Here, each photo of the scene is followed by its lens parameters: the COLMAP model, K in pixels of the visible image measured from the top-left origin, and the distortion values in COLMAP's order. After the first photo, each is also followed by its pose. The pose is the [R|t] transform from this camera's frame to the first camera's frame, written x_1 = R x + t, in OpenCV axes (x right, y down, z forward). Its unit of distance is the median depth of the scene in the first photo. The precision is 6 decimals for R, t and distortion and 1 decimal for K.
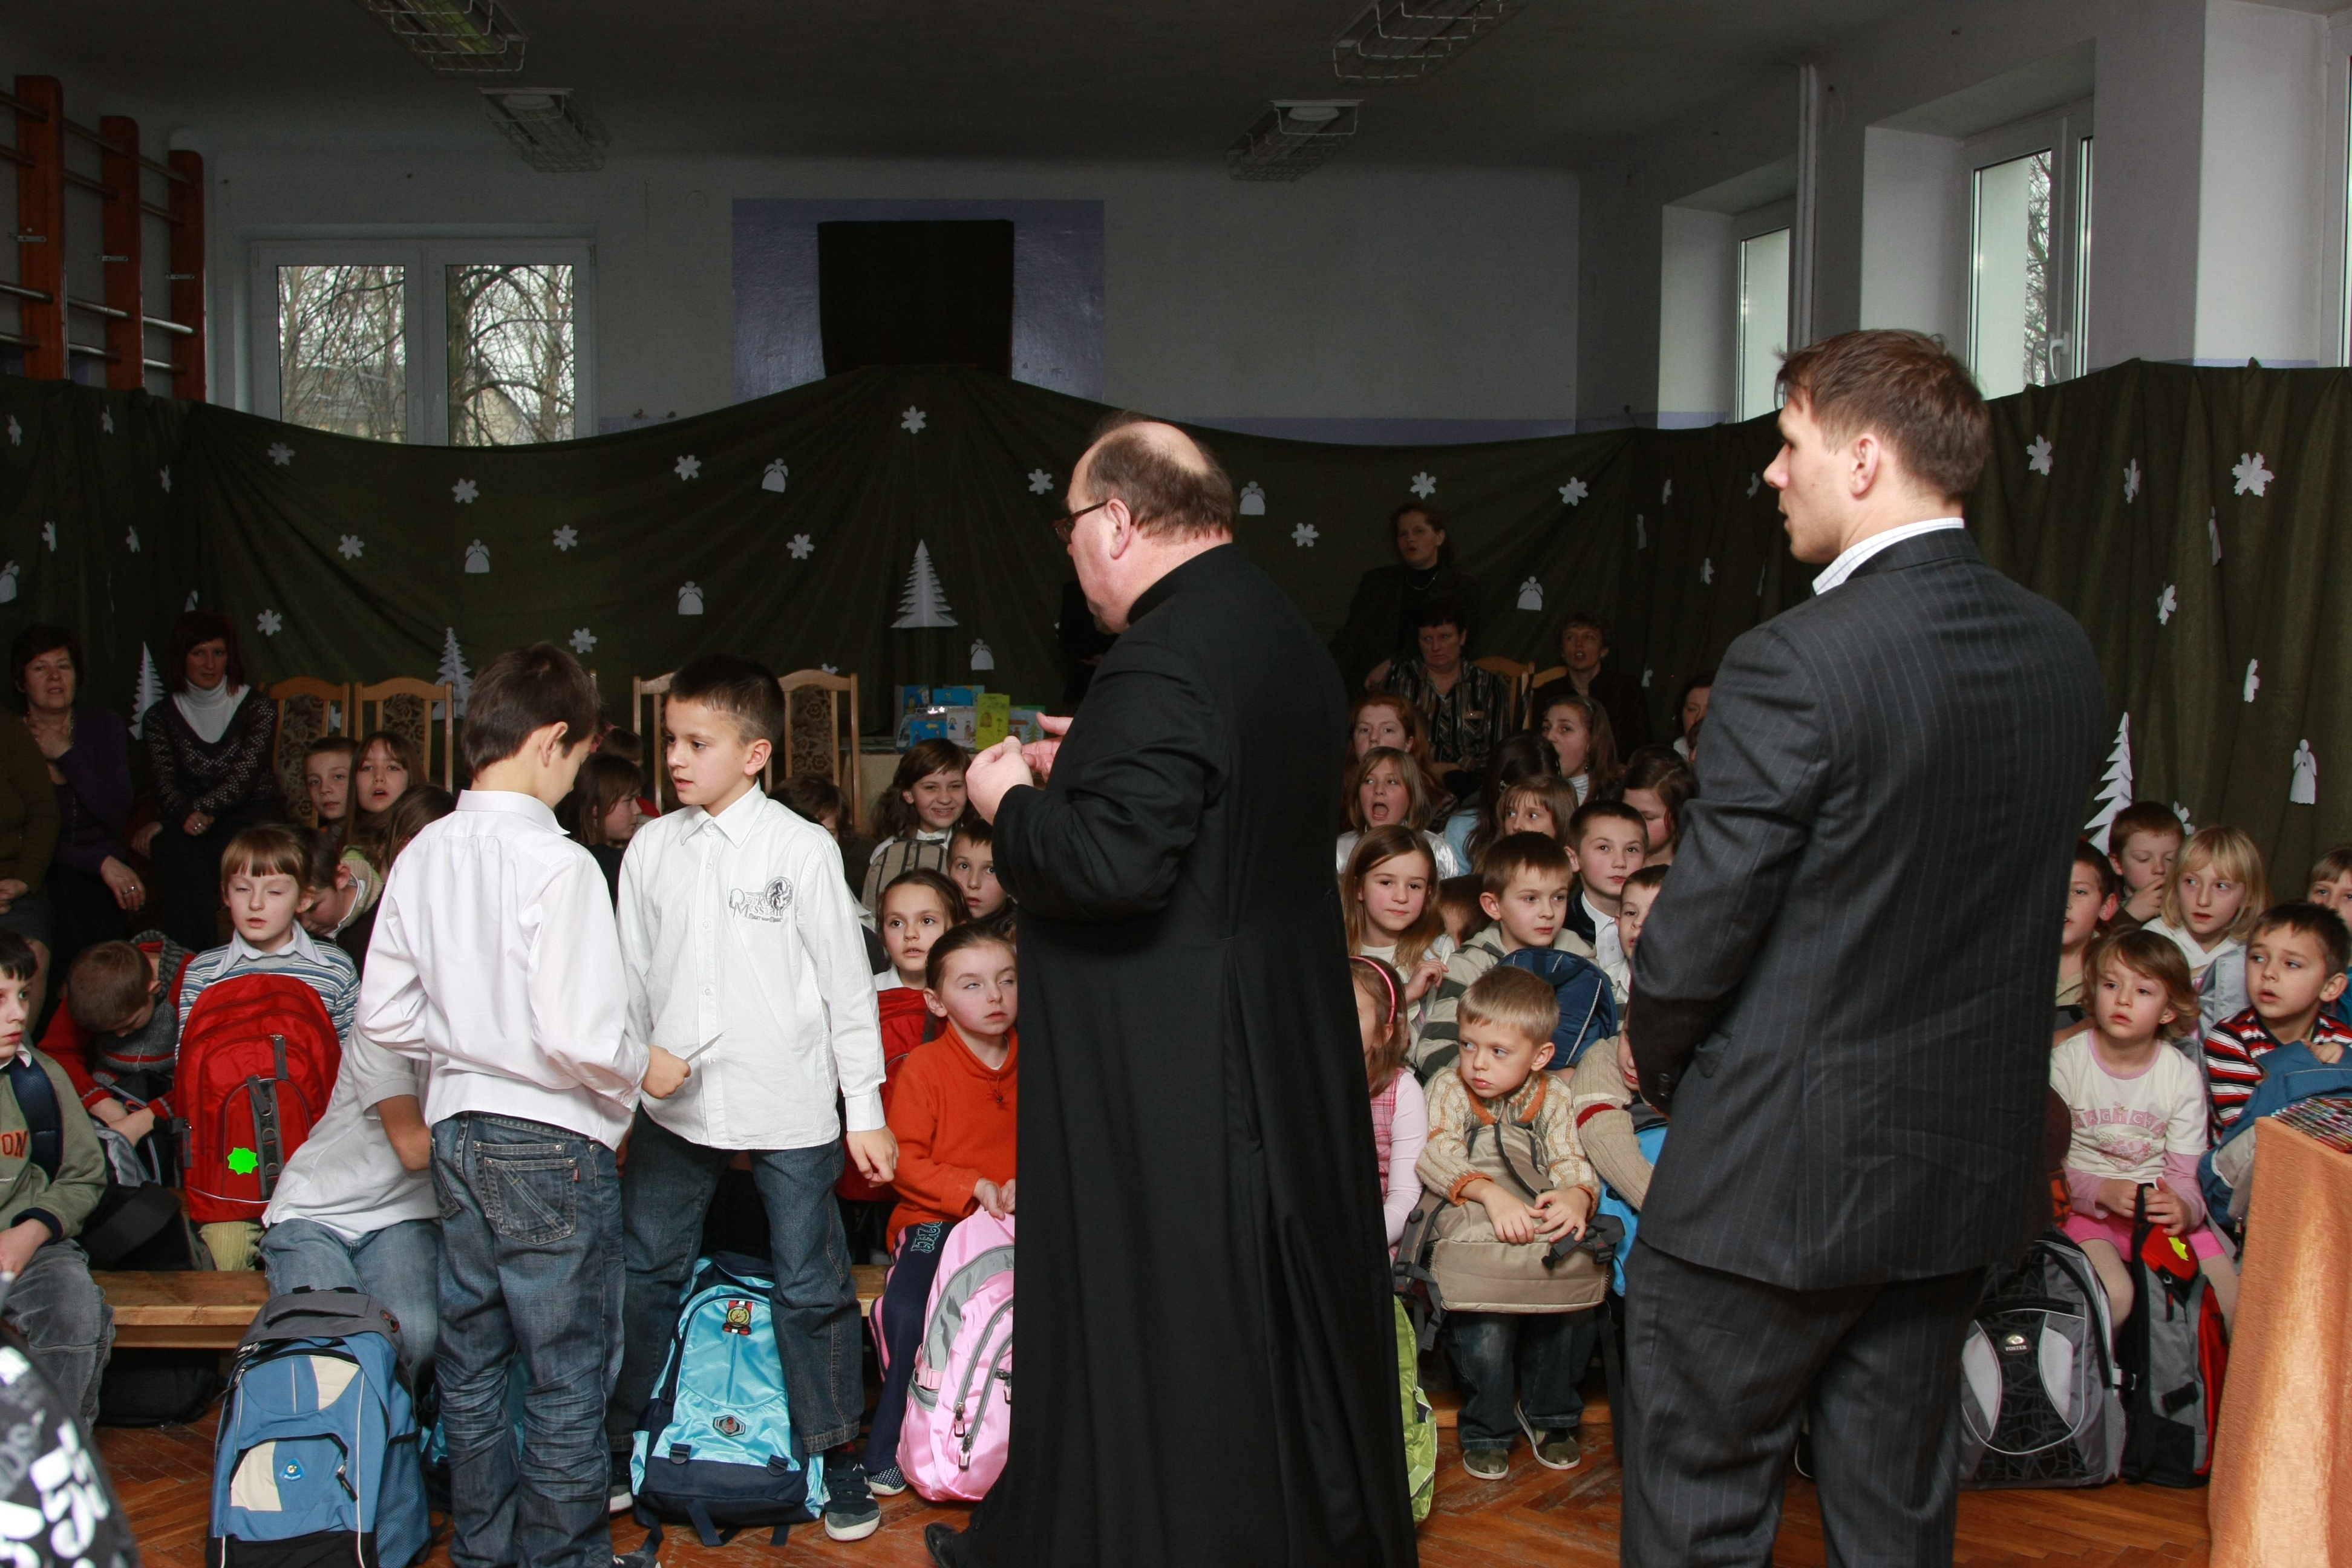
lens RADIAL K [[2677.6, 0, 1176.0], [0, 2677.6, 784.0], [0, 0, 1]] dist [-0.072177, -0.008895]
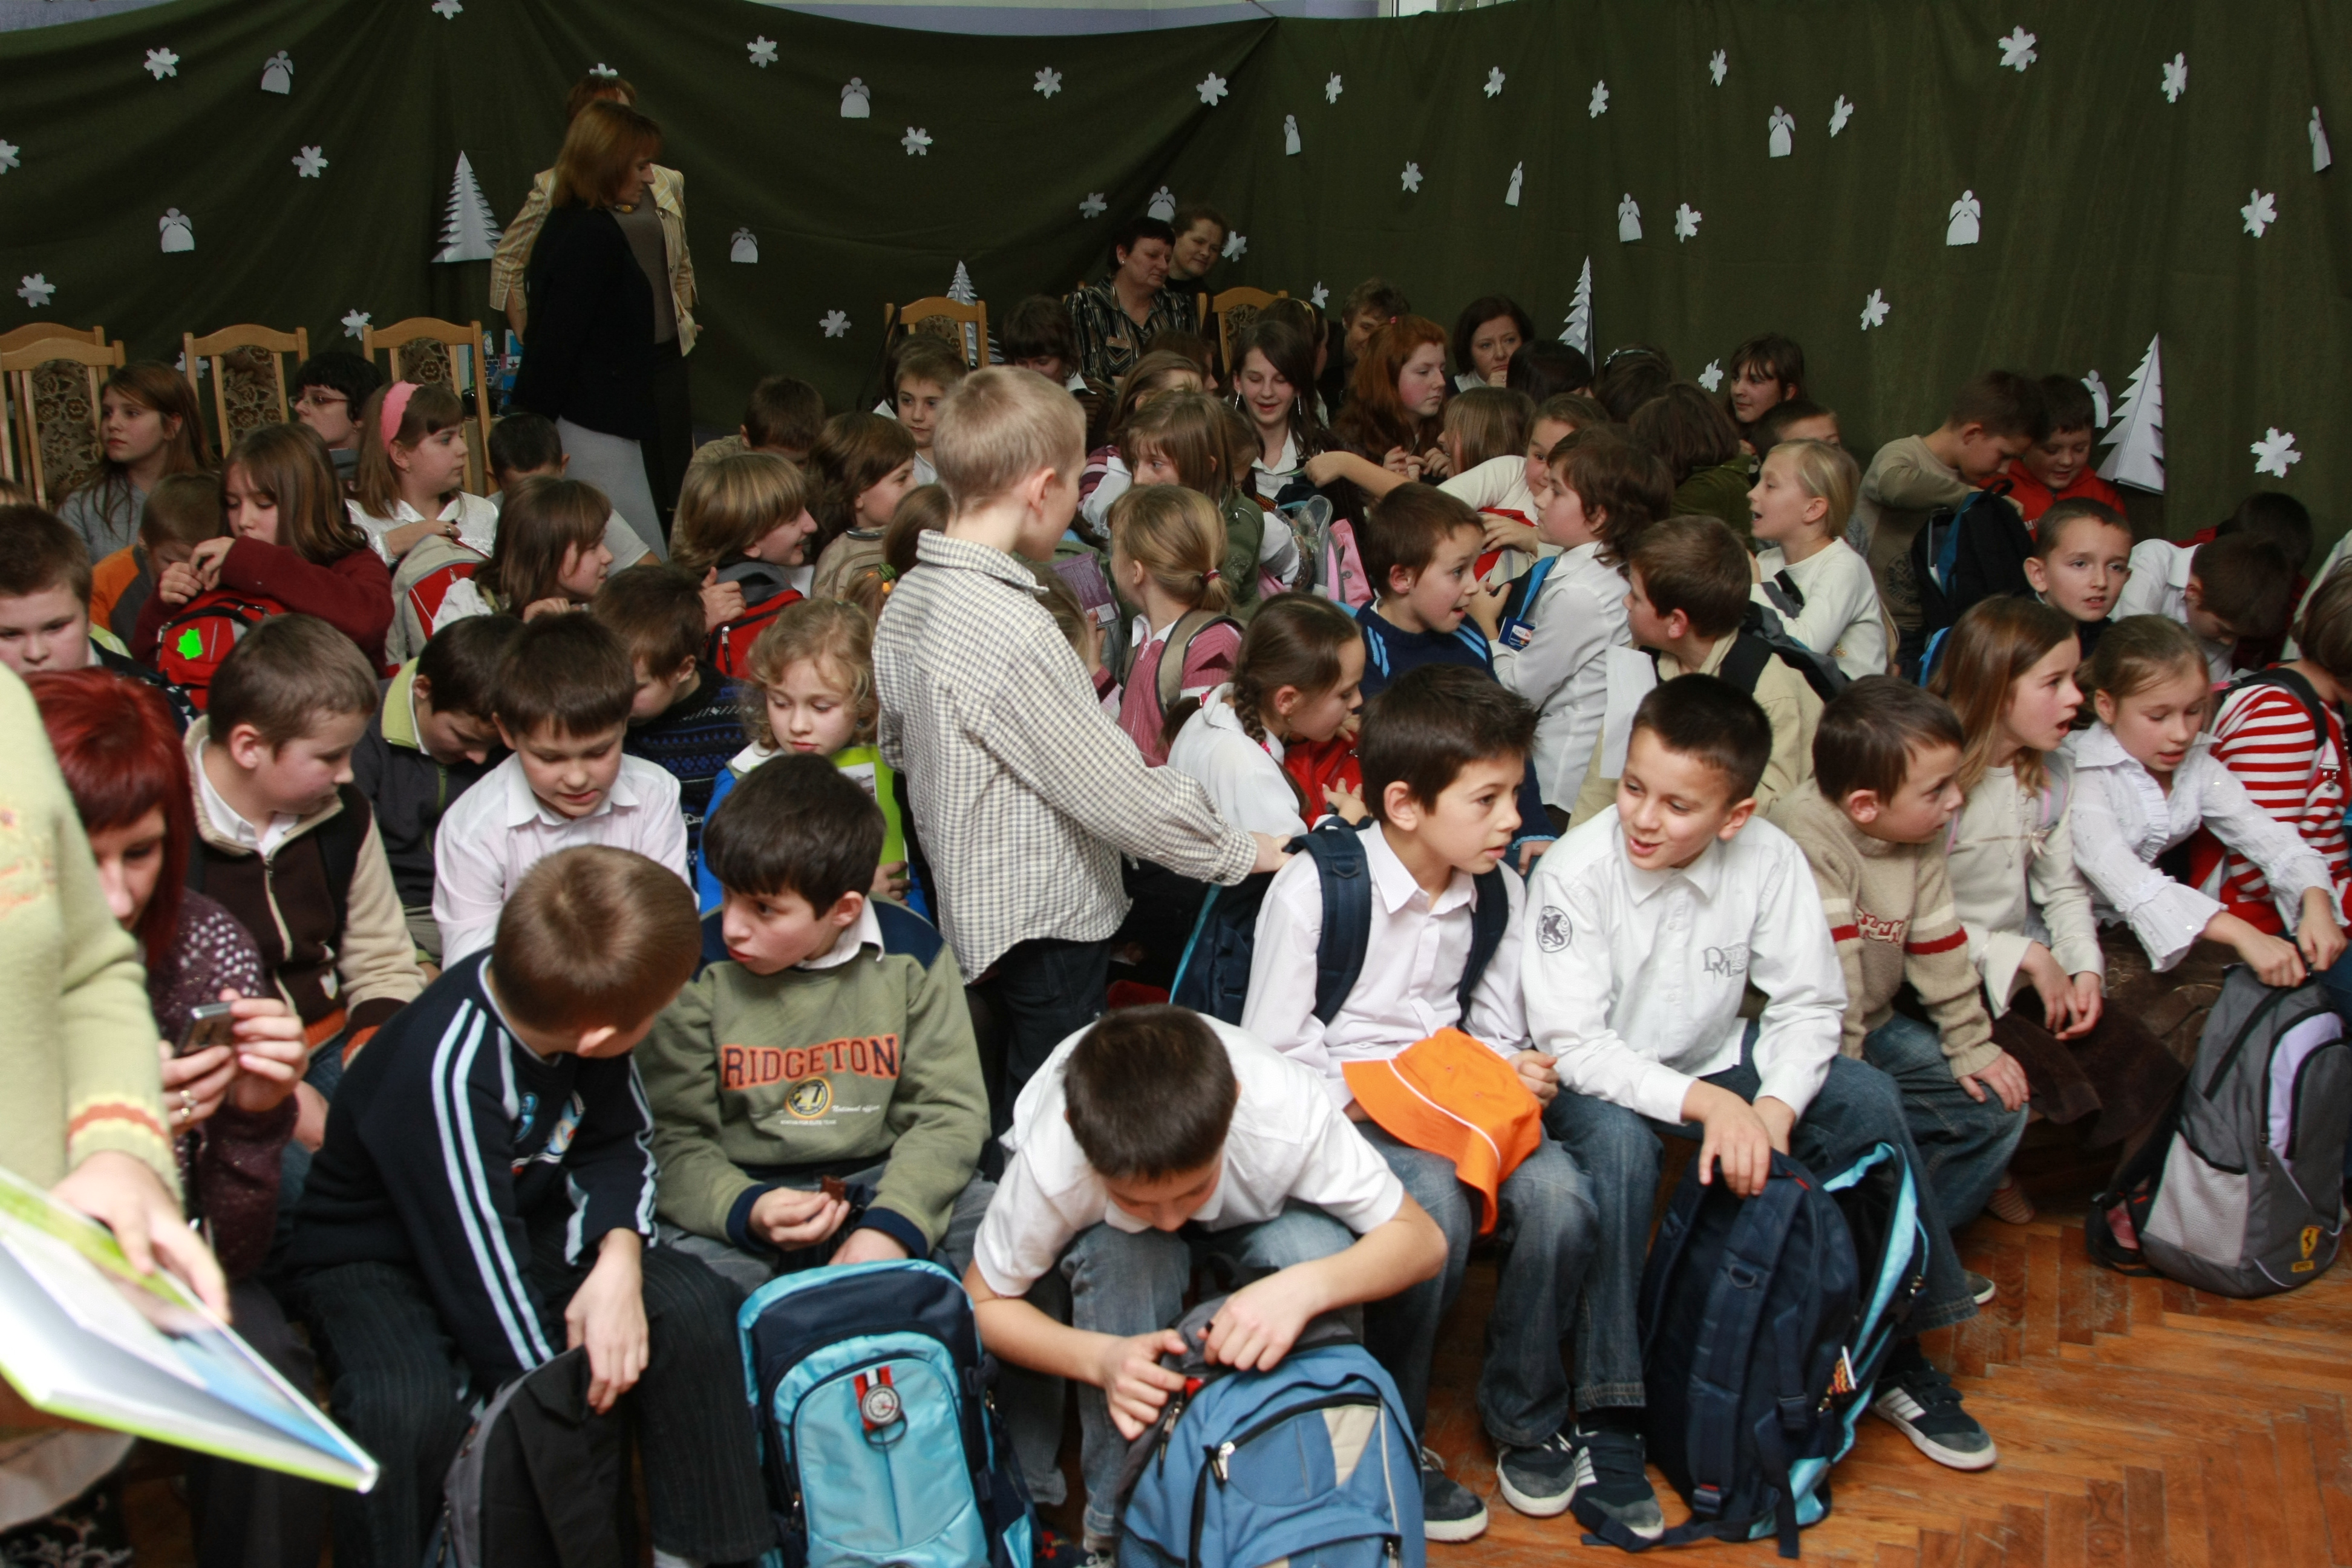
lens RADIAL K [[2677.6, 0, 1176.0], [0, 2677.6, 784.0], [0, 0, 1]] dist [-0.072177, -0.008895]
pose [[0.931272, -0.089305, 0.353210, -0.197620], [0.039544, 0.988541, 0.145679, -0.009908], [-0.362173, -0.121700, 0.924132, 0.150304]]
